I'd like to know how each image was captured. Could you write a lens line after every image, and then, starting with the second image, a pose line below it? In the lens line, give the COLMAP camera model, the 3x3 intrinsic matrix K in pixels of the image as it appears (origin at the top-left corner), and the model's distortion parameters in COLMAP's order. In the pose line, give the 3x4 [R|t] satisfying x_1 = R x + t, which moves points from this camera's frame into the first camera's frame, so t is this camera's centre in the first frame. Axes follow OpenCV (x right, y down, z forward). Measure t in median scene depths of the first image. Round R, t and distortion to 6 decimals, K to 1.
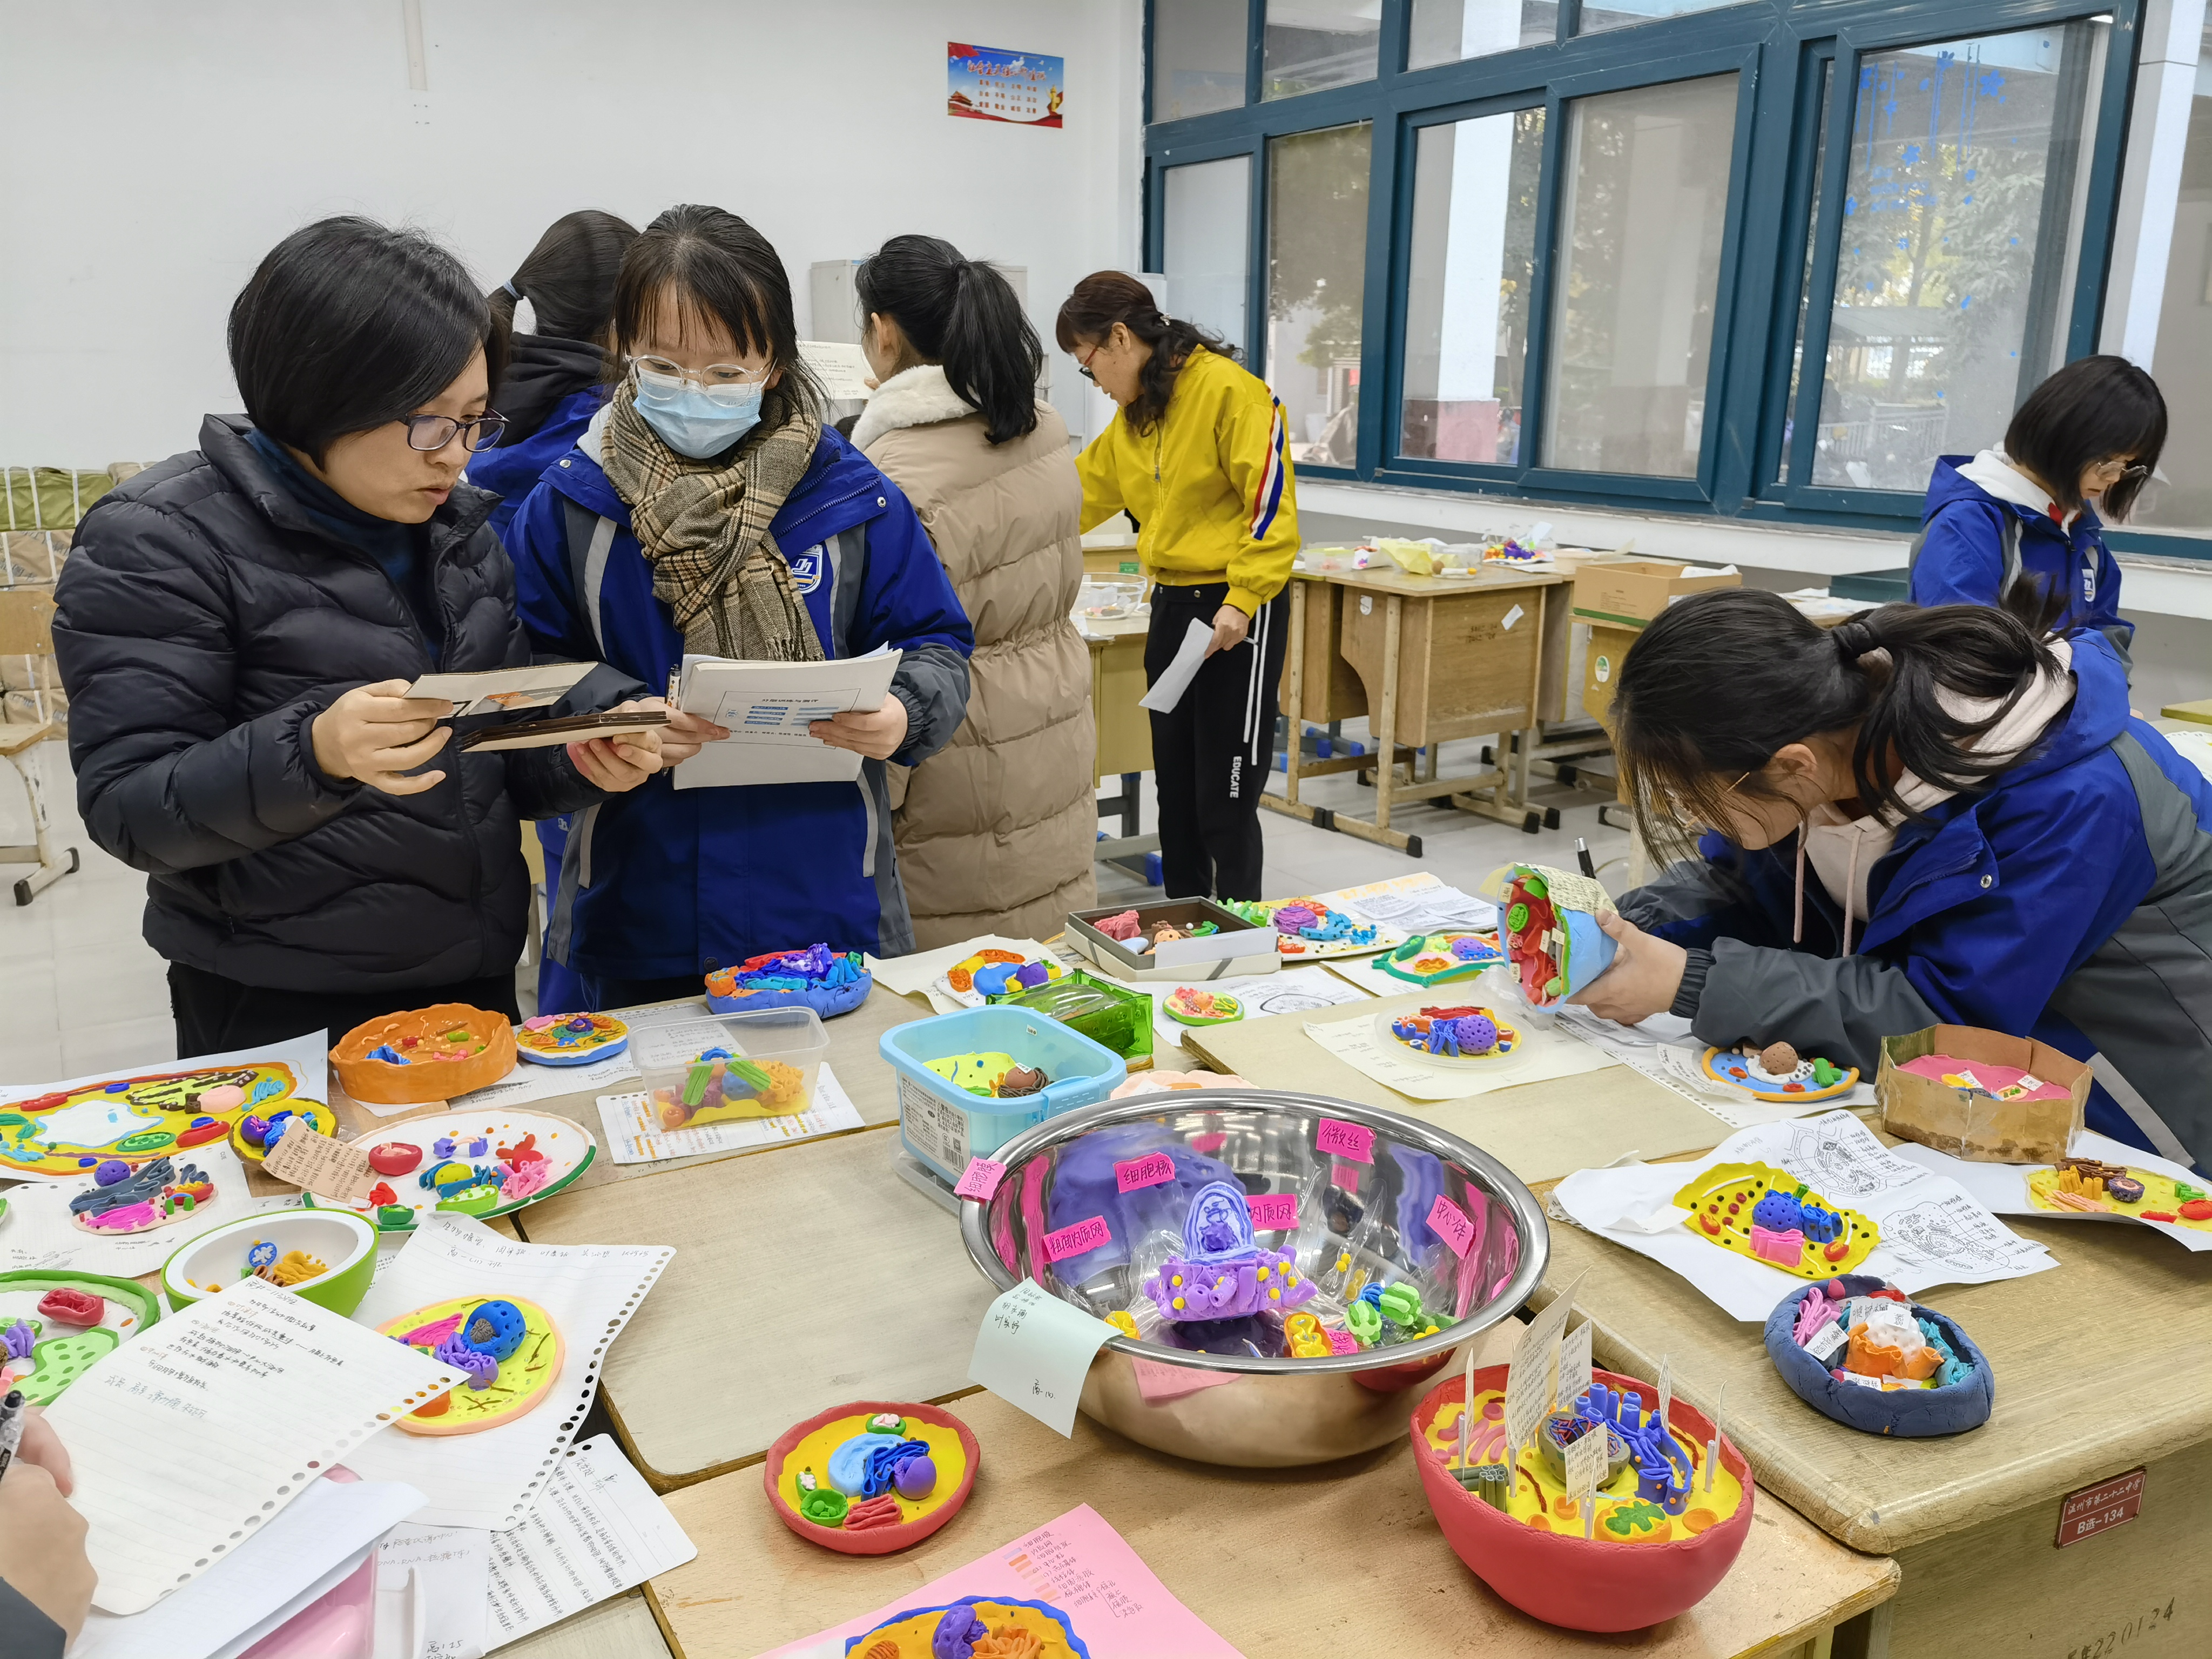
lens RADIAL K [[1758.6, 0, 1141.1], [0, 1758.6, 860.7], [0, 0, 1]] dist [0.102565, -0.110552]
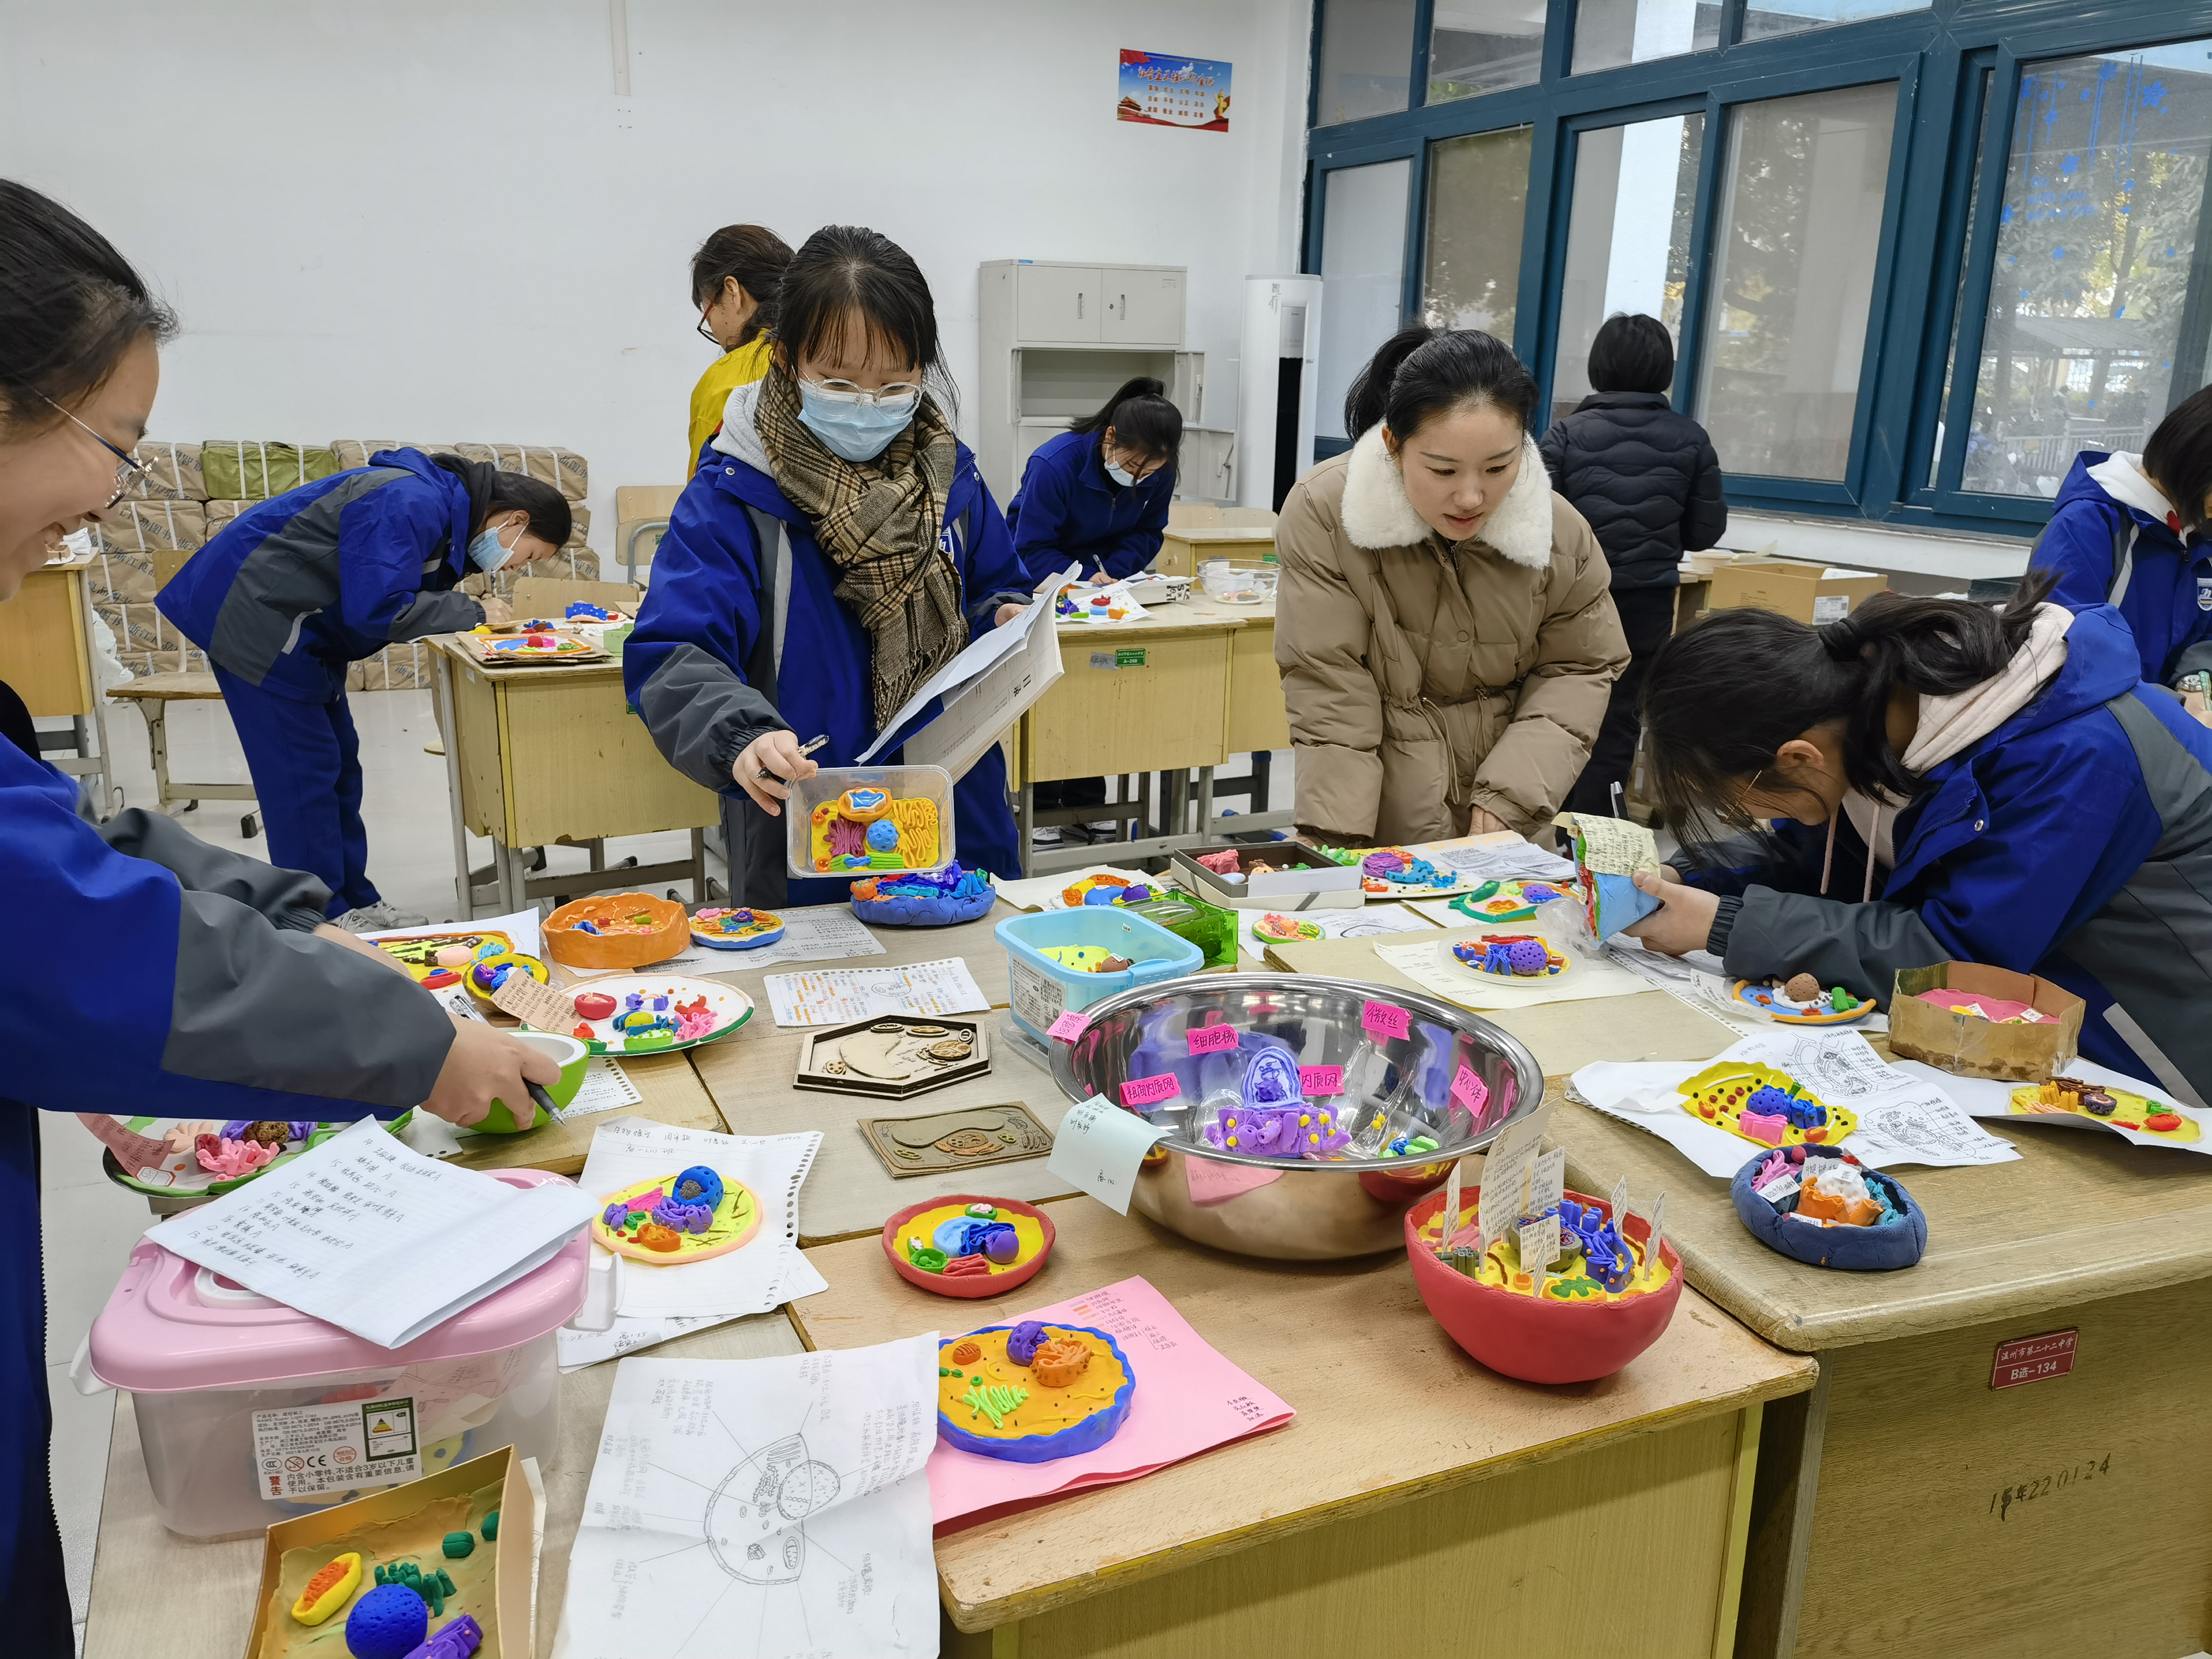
lens RADIAL K [[1758.6, 0, 1146.4], [0, 1758.6, 839.8], [0, 0, 1]] dist [0.102565, -0.110552]
pose [[0.996200, 0.036116, -0.079250, 0.036893], [-0.036946, 0.999276, -0.009034, 0.044742], [0.078866, 0.011928, 0.996814, -0.135682]]
